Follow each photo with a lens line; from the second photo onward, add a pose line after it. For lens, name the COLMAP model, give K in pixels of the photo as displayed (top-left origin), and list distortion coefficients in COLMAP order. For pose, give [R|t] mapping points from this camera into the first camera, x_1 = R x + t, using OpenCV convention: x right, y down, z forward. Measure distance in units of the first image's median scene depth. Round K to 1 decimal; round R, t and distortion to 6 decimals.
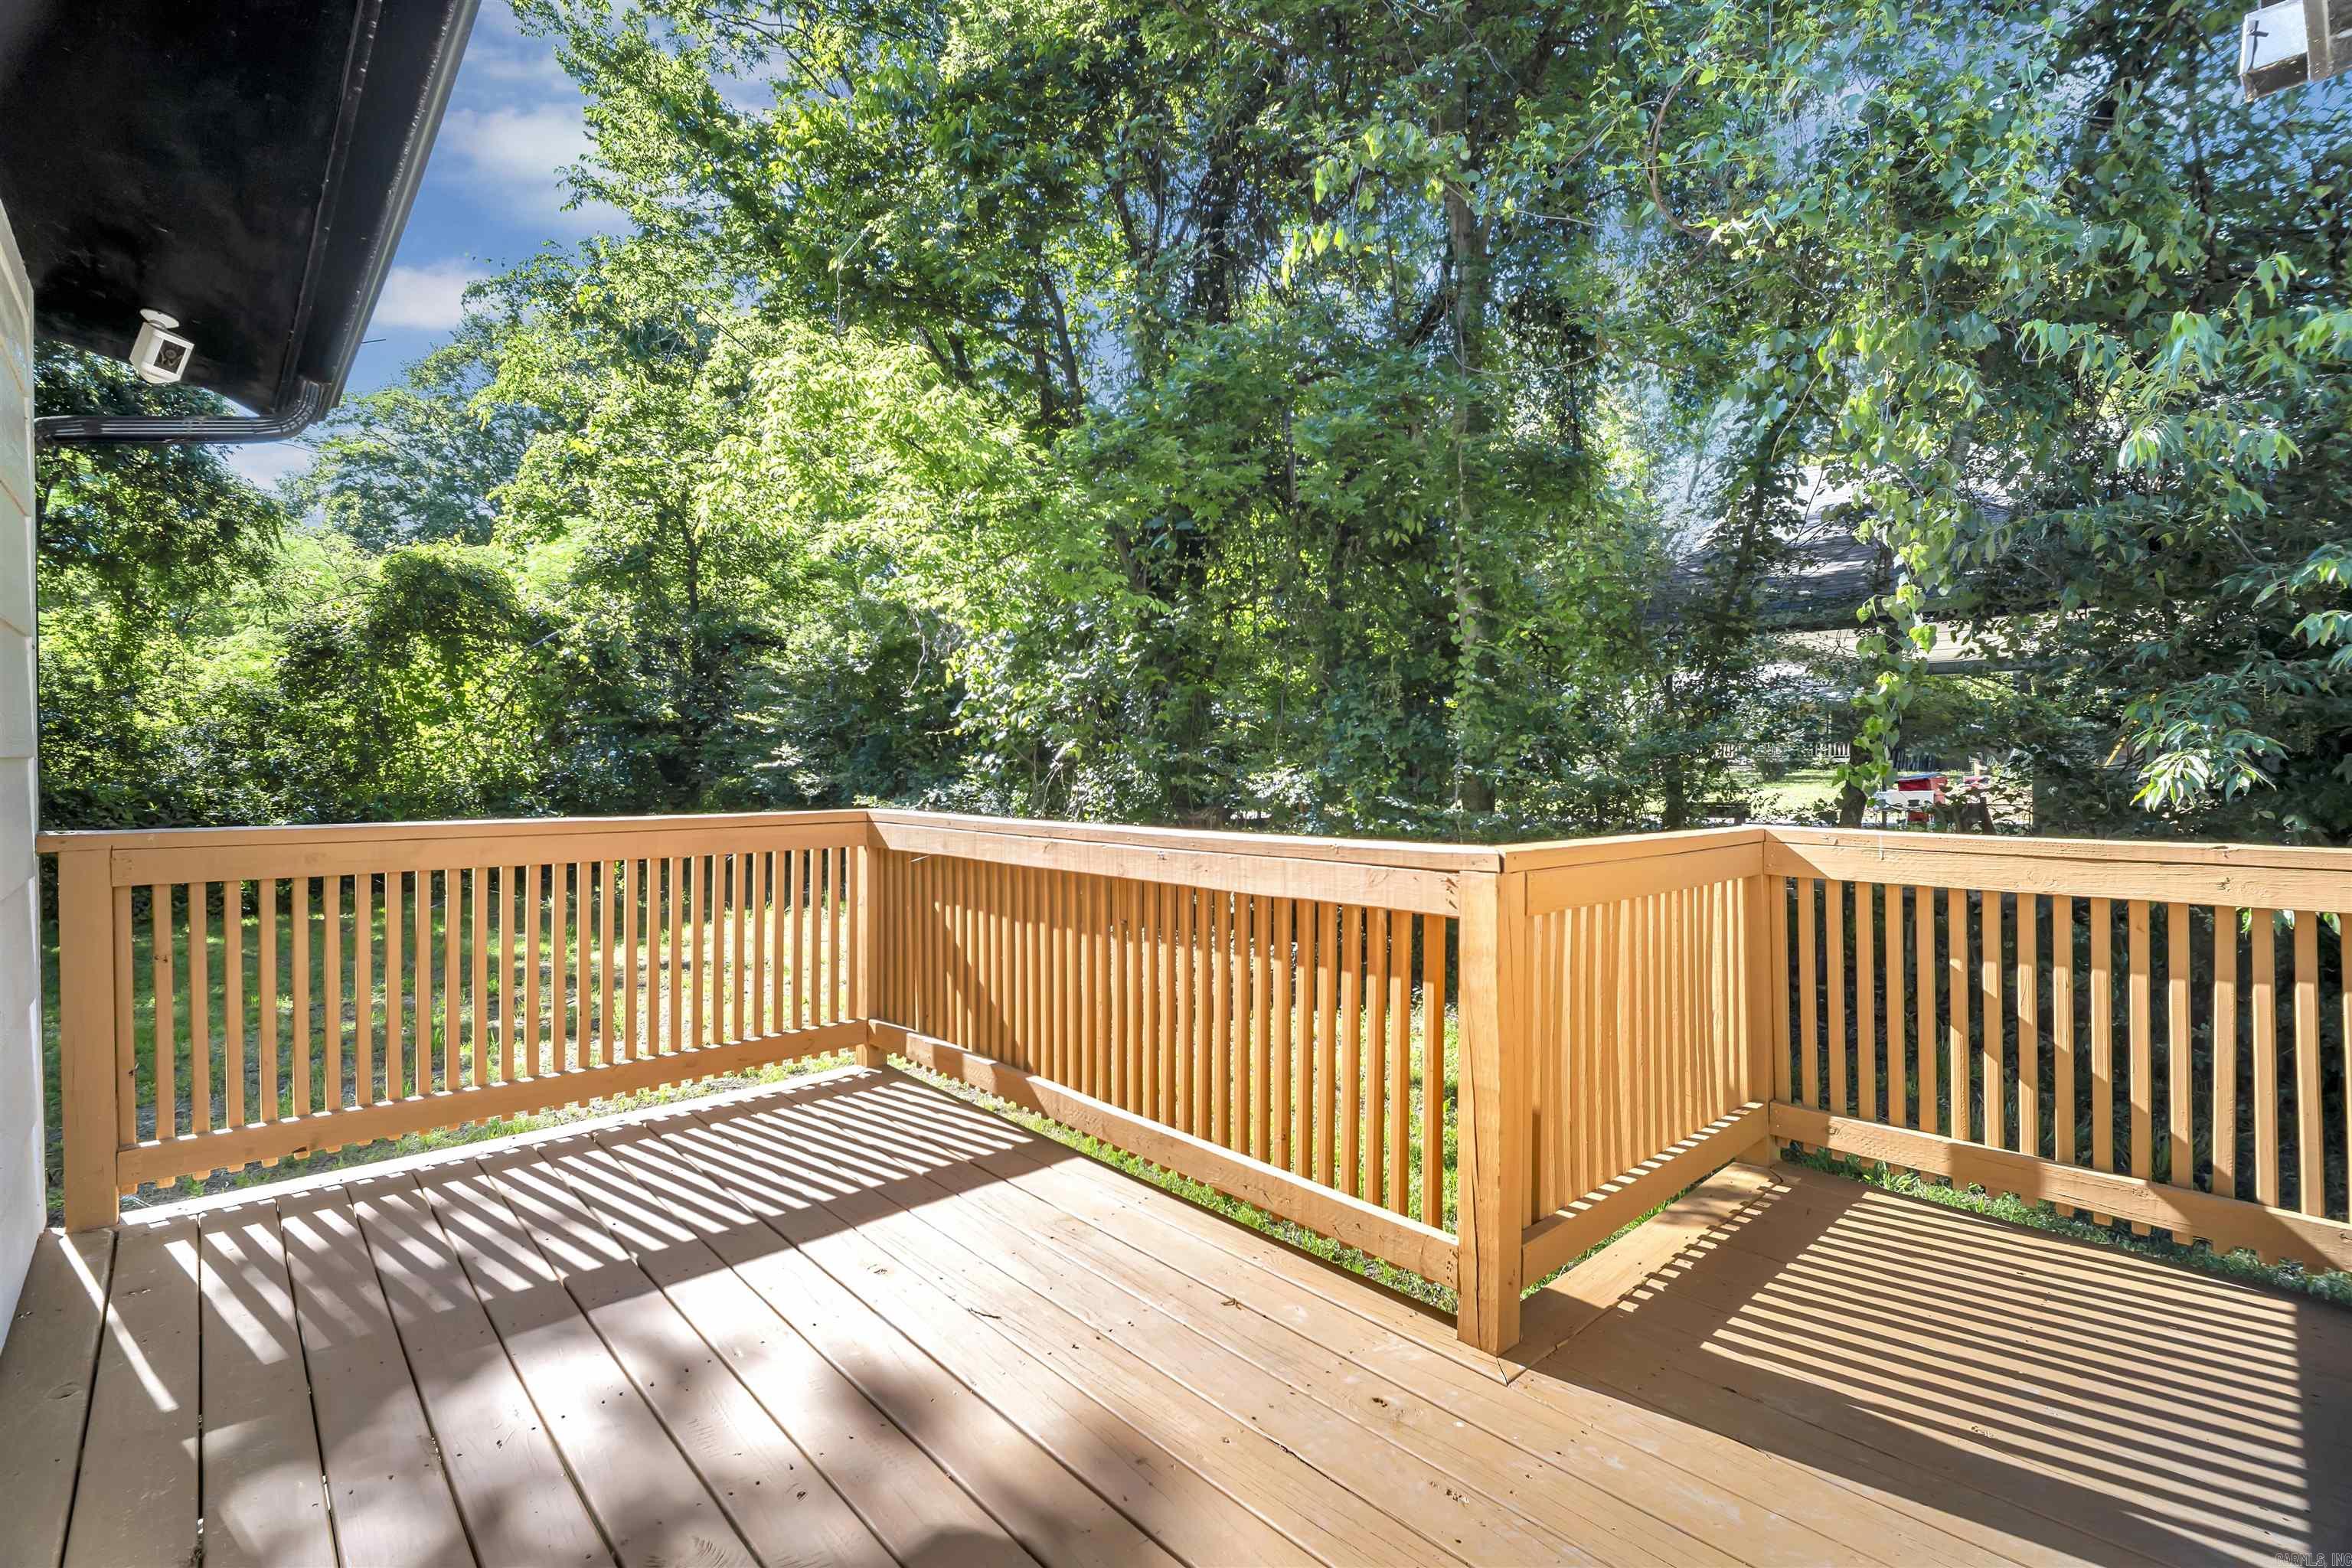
lens RADIAL K [[1090.5, 0, 1186.6], [0, 1090.5, 763.0], [0, 0, 1]] dist [0.000064, -0.001847]
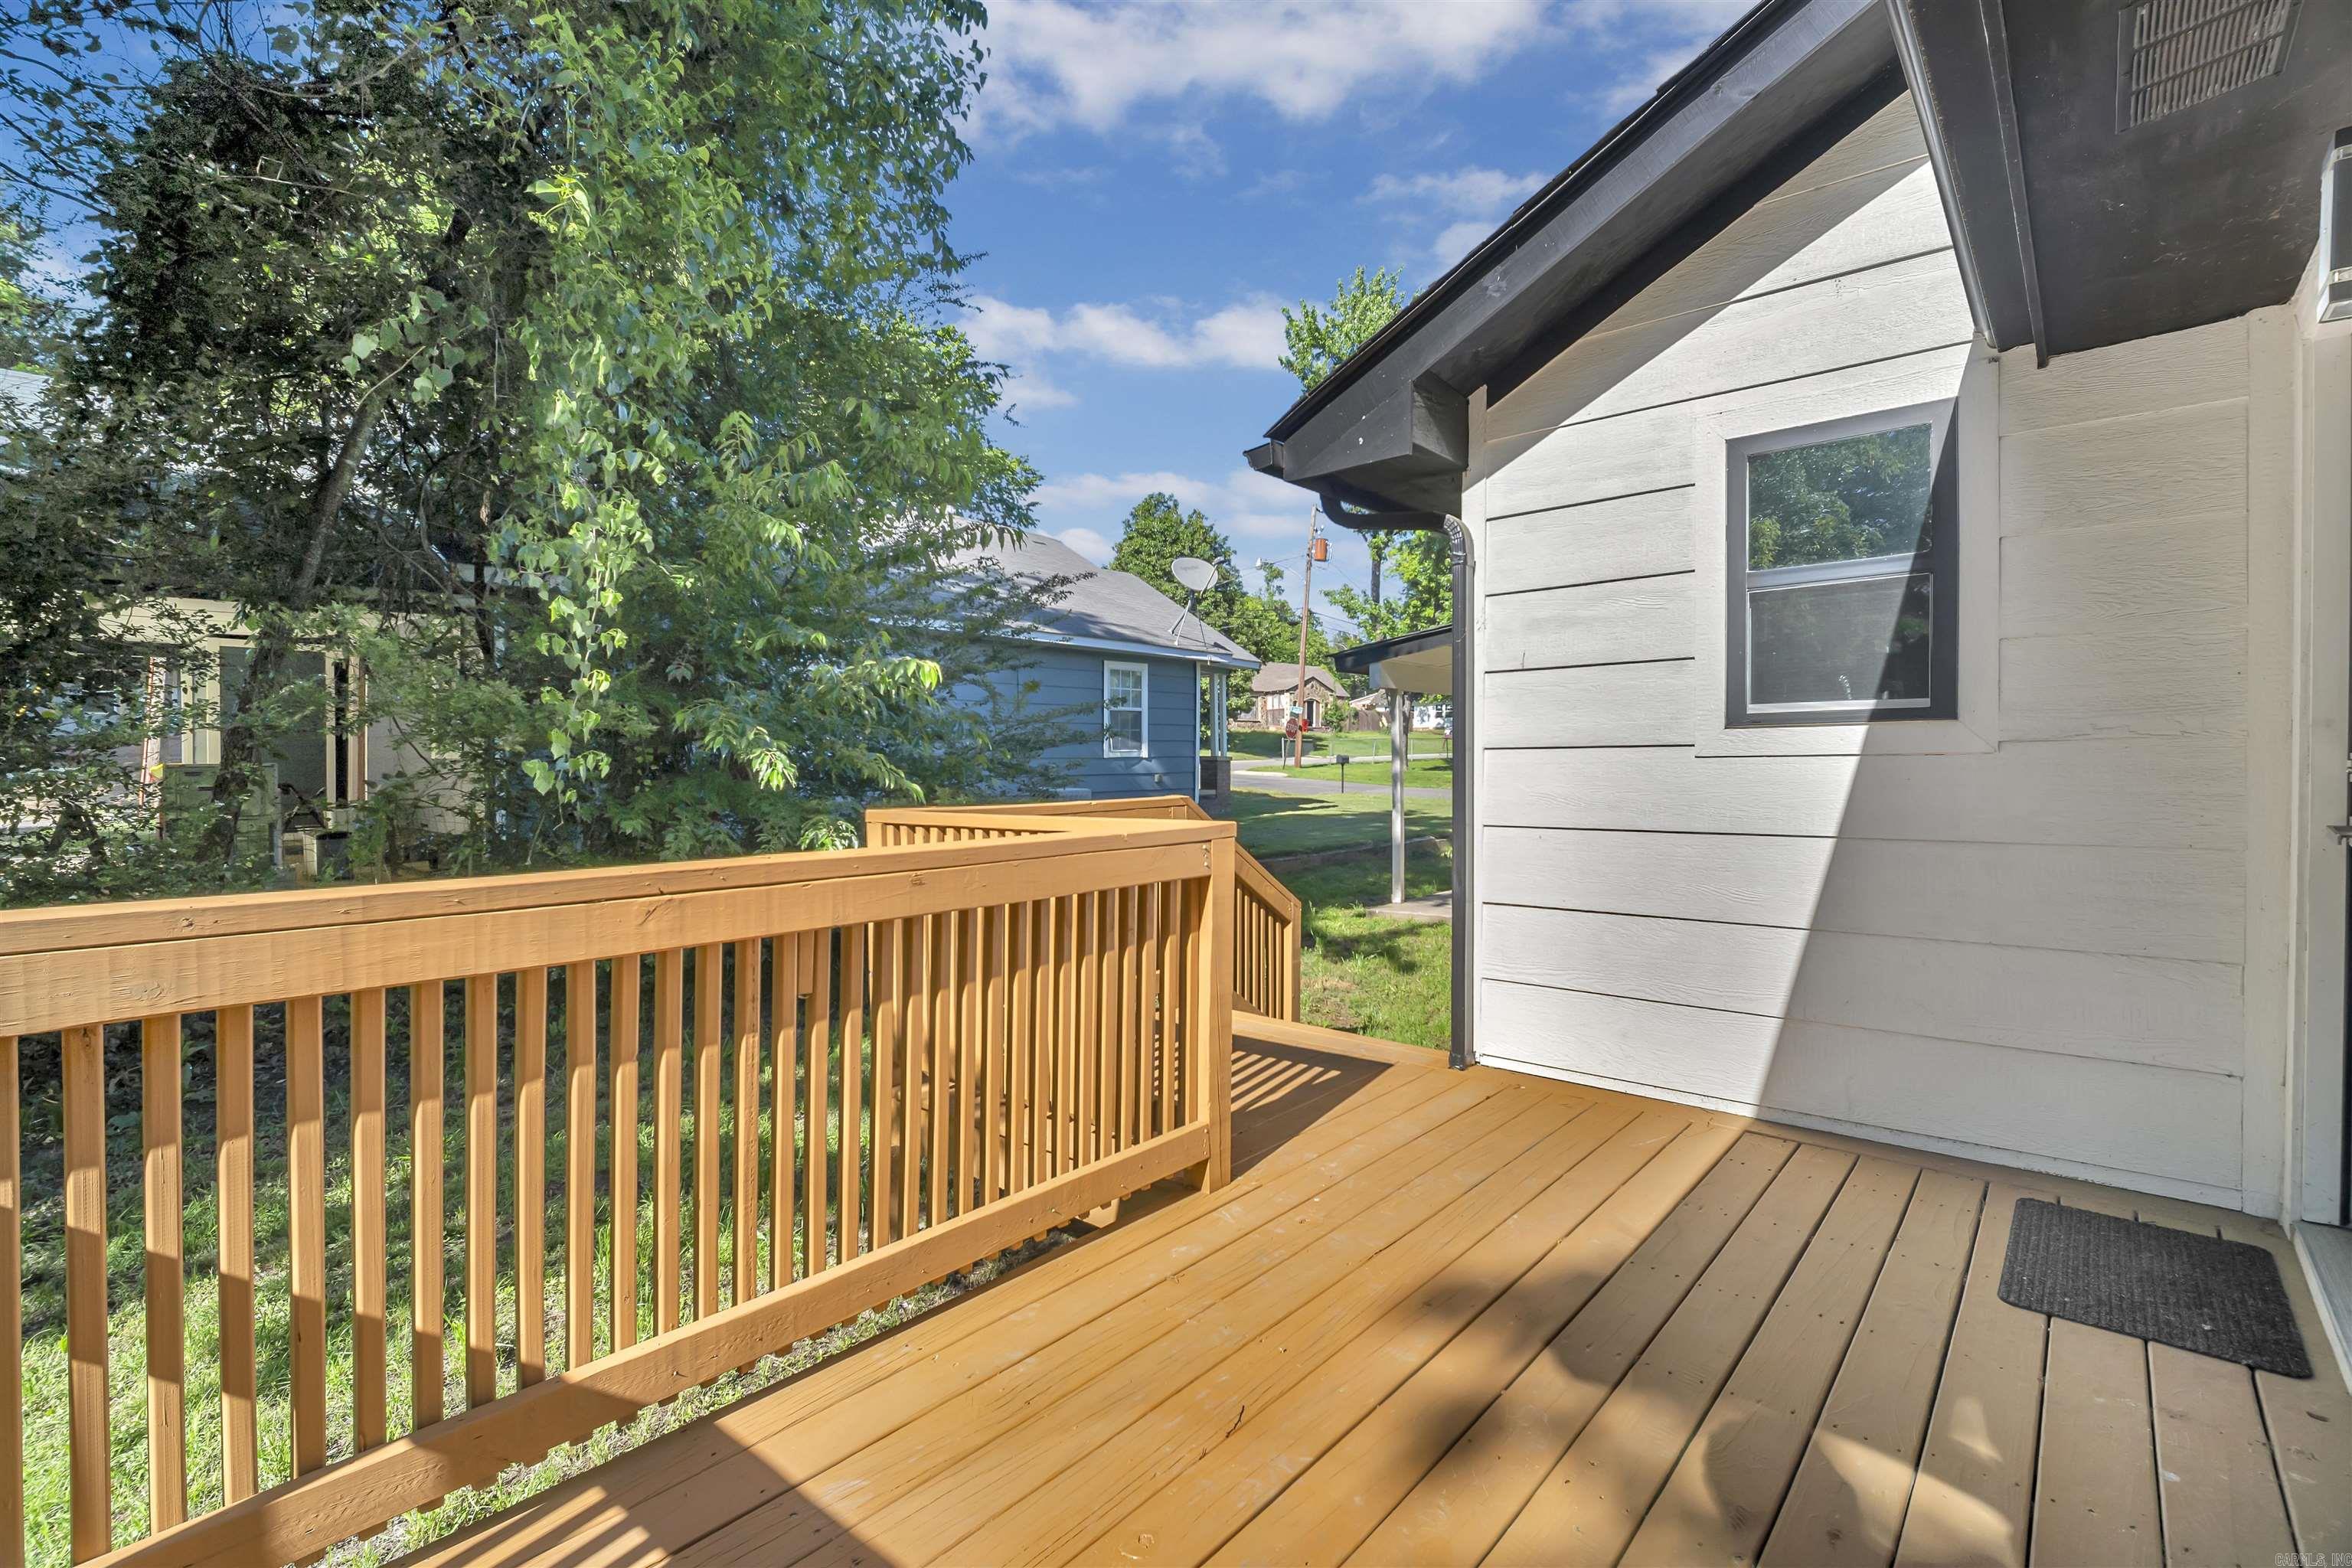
lens RADIAL K [[1090.5, 0, 1186.6], [0, 1090.5, 763.0], [0, 0, 1]] dist [0.000064, -0.001847]
pose [[-0.130837, -0.001377, 0.991403, -0.703487], [-0.002940, 0.999995, 0.001001, -0.001438], [-0.991400, -0.002784, -0.130840, 0.799587]]
